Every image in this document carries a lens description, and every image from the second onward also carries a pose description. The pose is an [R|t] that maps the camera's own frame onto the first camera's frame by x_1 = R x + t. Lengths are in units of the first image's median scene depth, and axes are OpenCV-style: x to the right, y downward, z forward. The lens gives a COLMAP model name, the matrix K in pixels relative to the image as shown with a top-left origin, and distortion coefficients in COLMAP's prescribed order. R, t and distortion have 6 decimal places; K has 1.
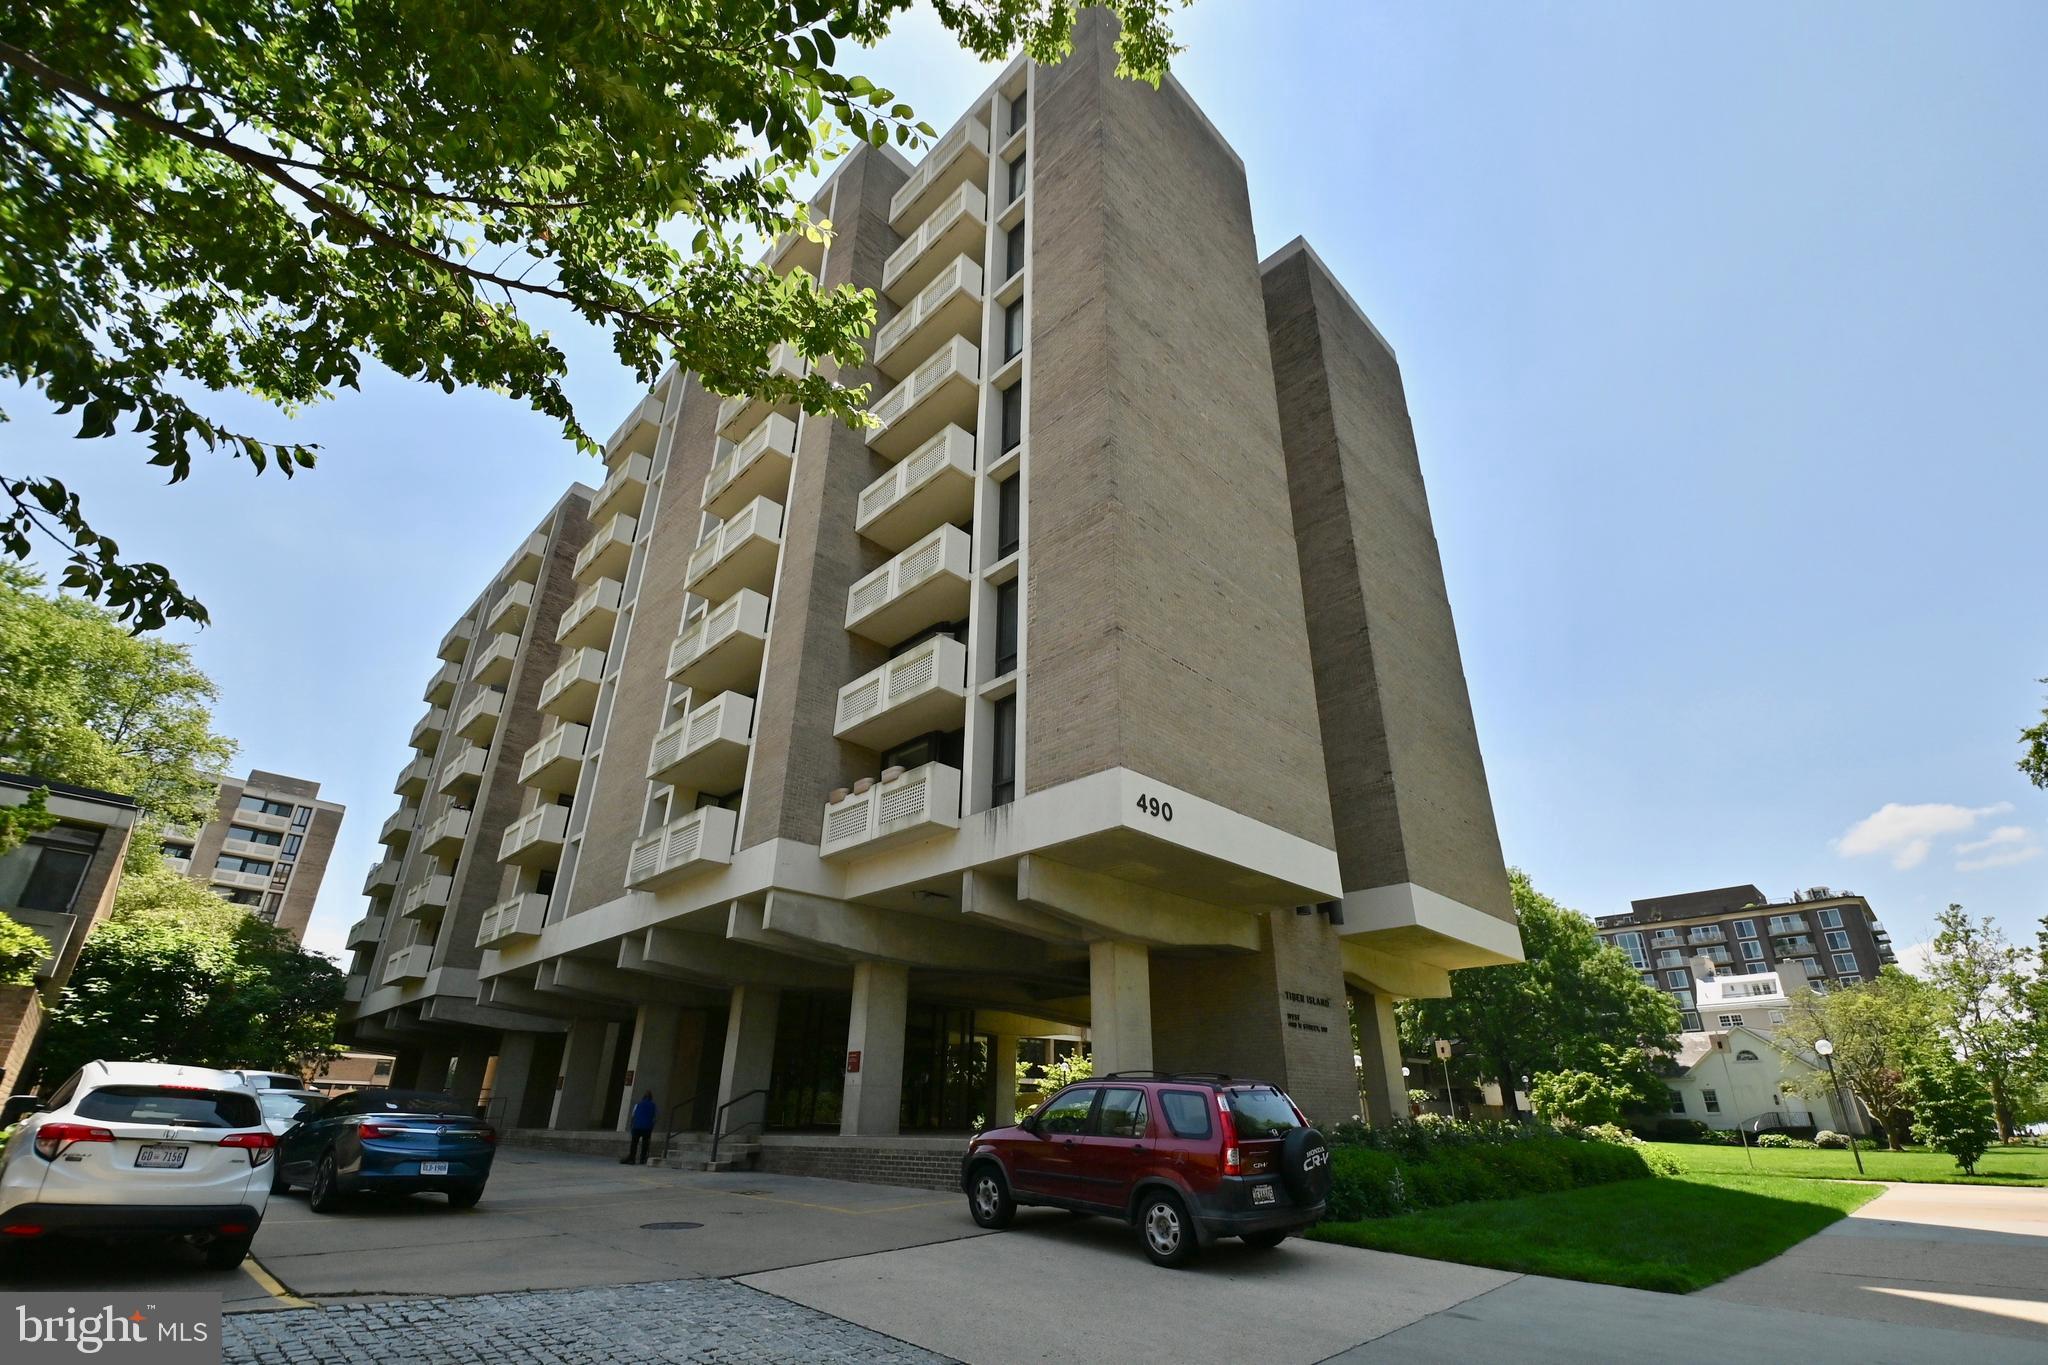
lens RADIAL K [[899.0, 0, 1040.9], [0, 899.0, 712.3], [0, 0, 1]] dist [0.018900, -0.023548]
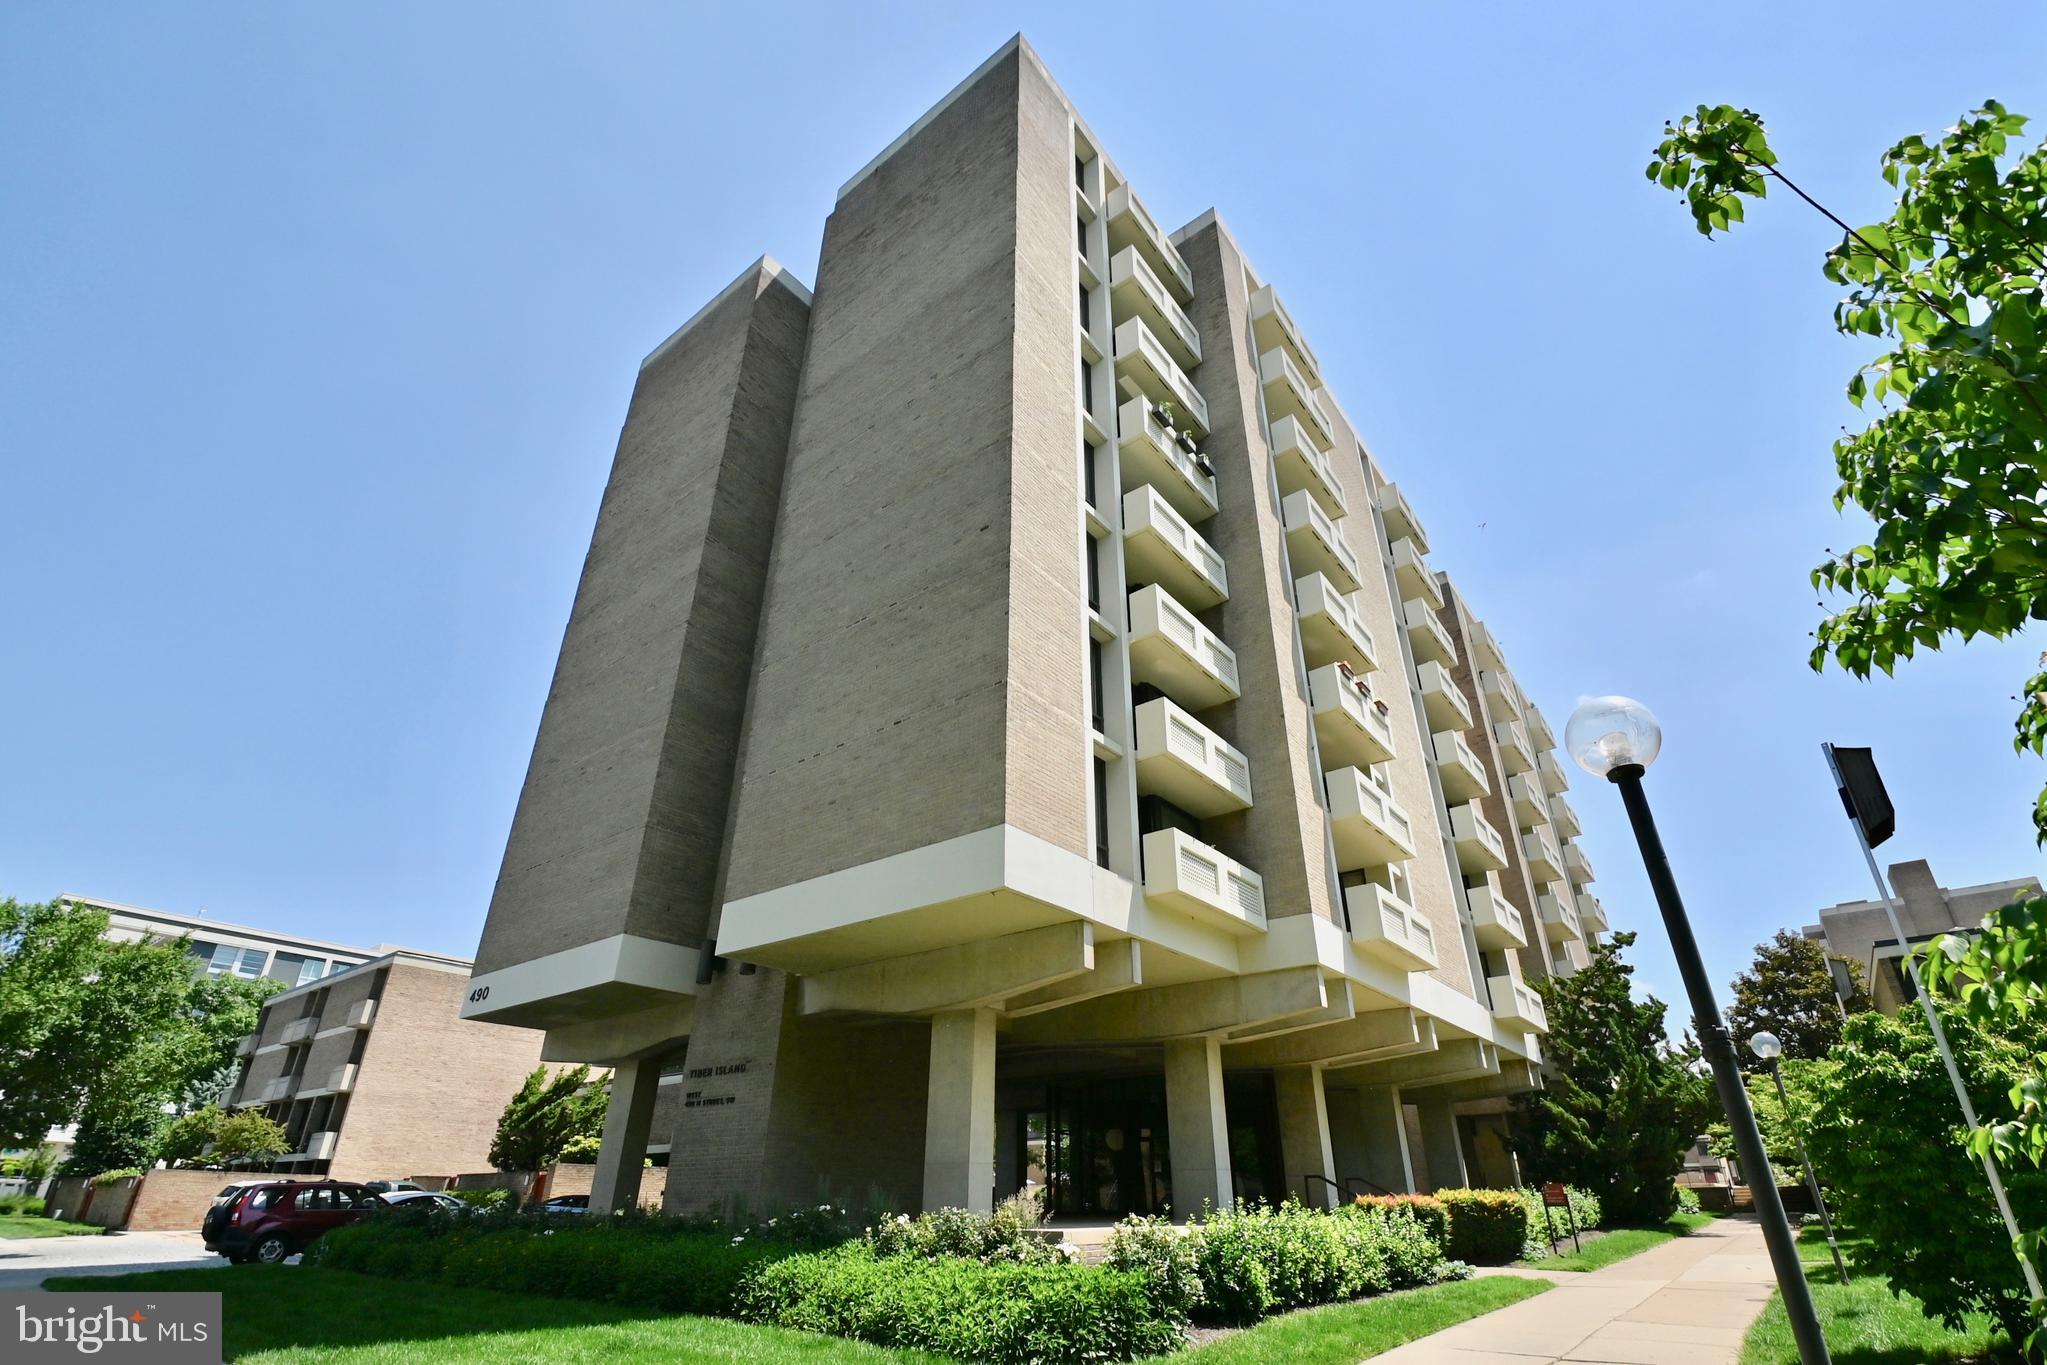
lens RADIAL K [[935.9, 0, 1029.0], [0, 935.9, 710.5], [0, 0, 1]] dist [0.016663, -0.027630]
pose [[0.109321, -0.465722, -0.878153, 1.395537], [0.414708, 0.824256, -0.385511, 0.534983], [0.903364, -0.322033, 0.283247, 1.173284]]
